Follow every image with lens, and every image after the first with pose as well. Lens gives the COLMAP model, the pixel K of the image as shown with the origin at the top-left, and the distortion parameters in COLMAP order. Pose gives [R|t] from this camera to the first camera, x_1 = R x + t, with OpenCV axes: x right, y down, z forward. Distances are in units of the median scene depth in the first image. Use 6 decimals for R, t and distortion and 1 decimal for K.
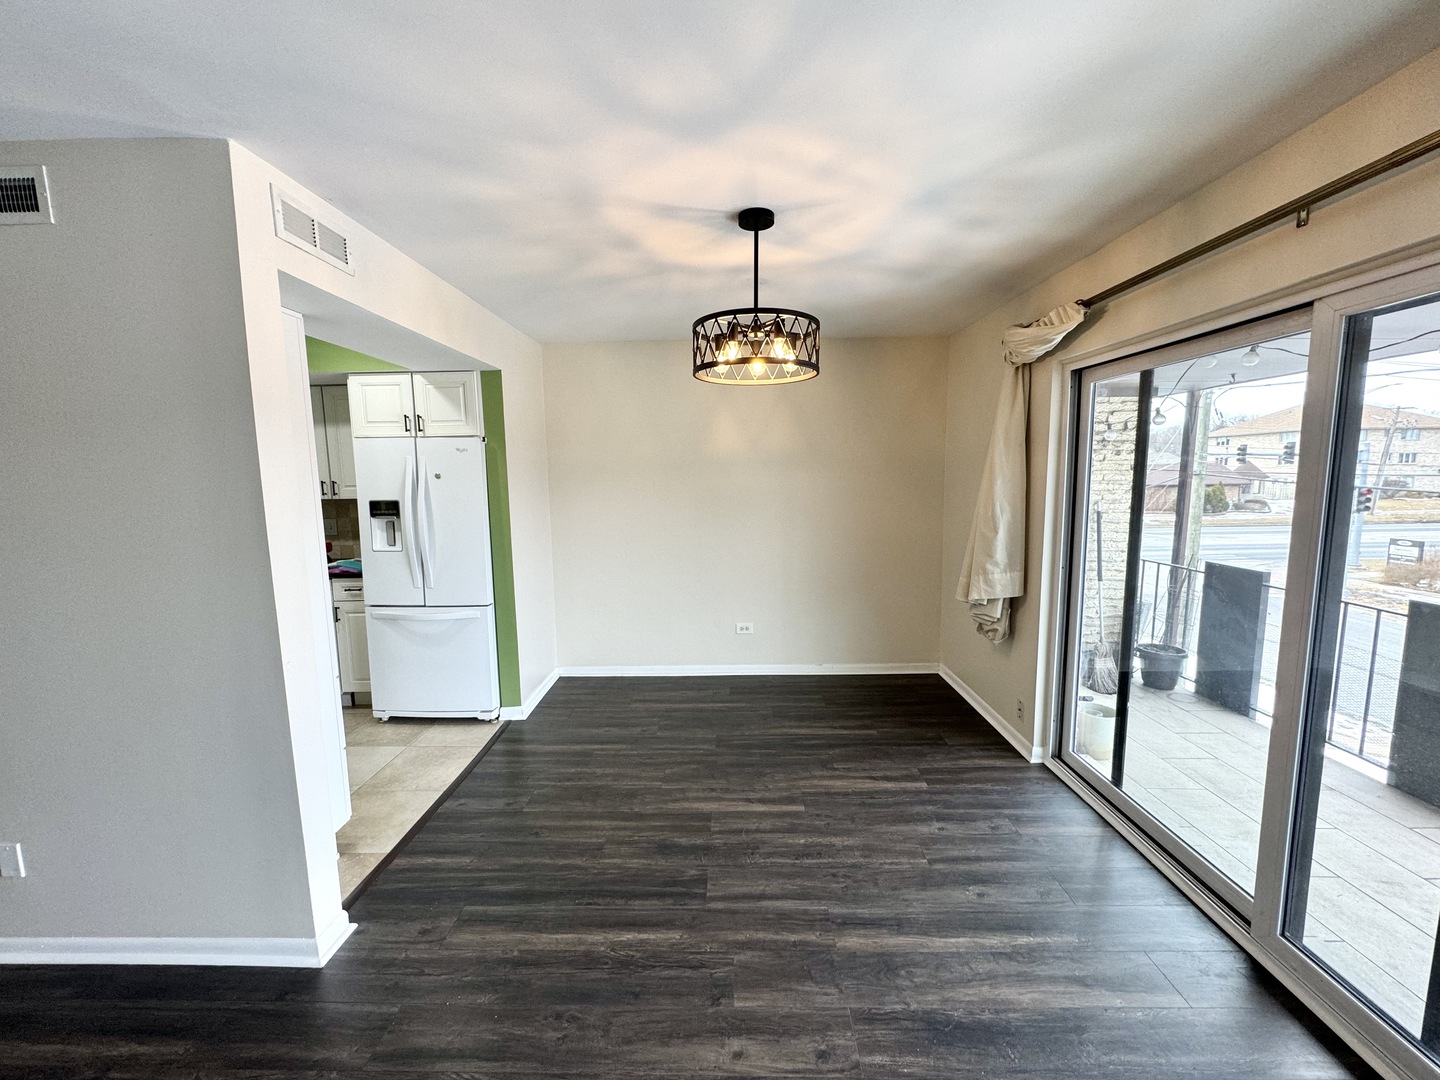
lens RADIAL K [[577.3, 0, 726.4], [0, 577.3, 539.5], [0, 0, 1]] dist [-0.003034, -0.000668]
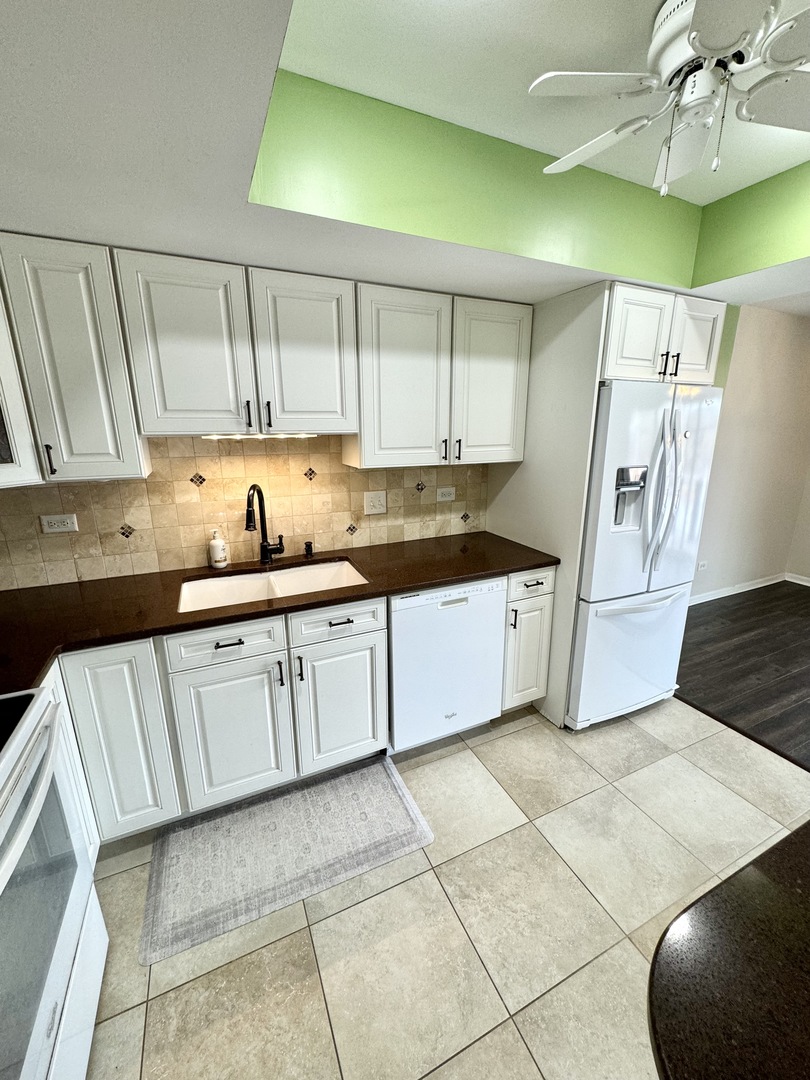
lens RADIAL K [[433.0, 0, 405.2], [0, 433.0, 537.0], [0, 0, 1]] dist [-0.003034, -0.000668]
pose [[0.898399, -0.099575, 0.427743, -0.978496], [0.042267, 0.989040, 0.141465, -0.059816], [-0.437141, -0.109013, 0.892762, 0.534140]]
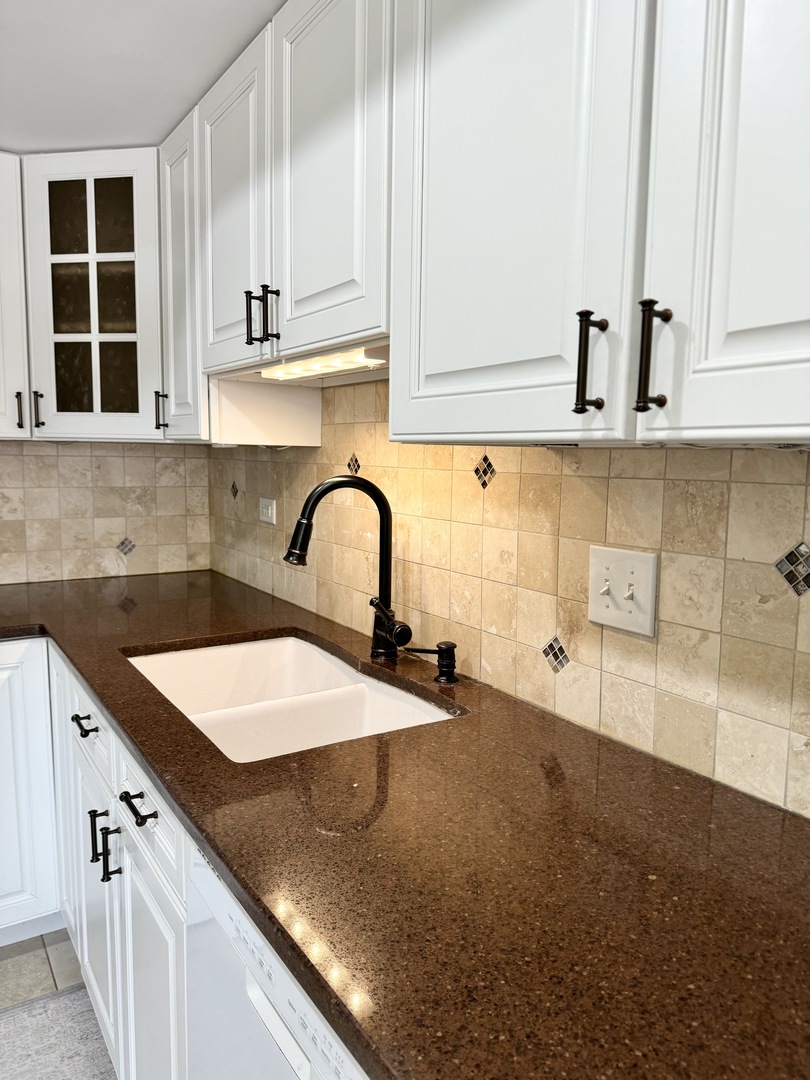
lens RADIAL K [[754.5, 0, 403.9], [0, 754.5, 538.1], [0, 0, 1]] dist [0.072238, 0.000957]
pose [[0.560992, 0.115512, -0.819722, -0.559695], [-0.122539, 0.990895, 0.055771, -0.049684], [0.818702, 0.069161, 0.570039, 0.851524]]
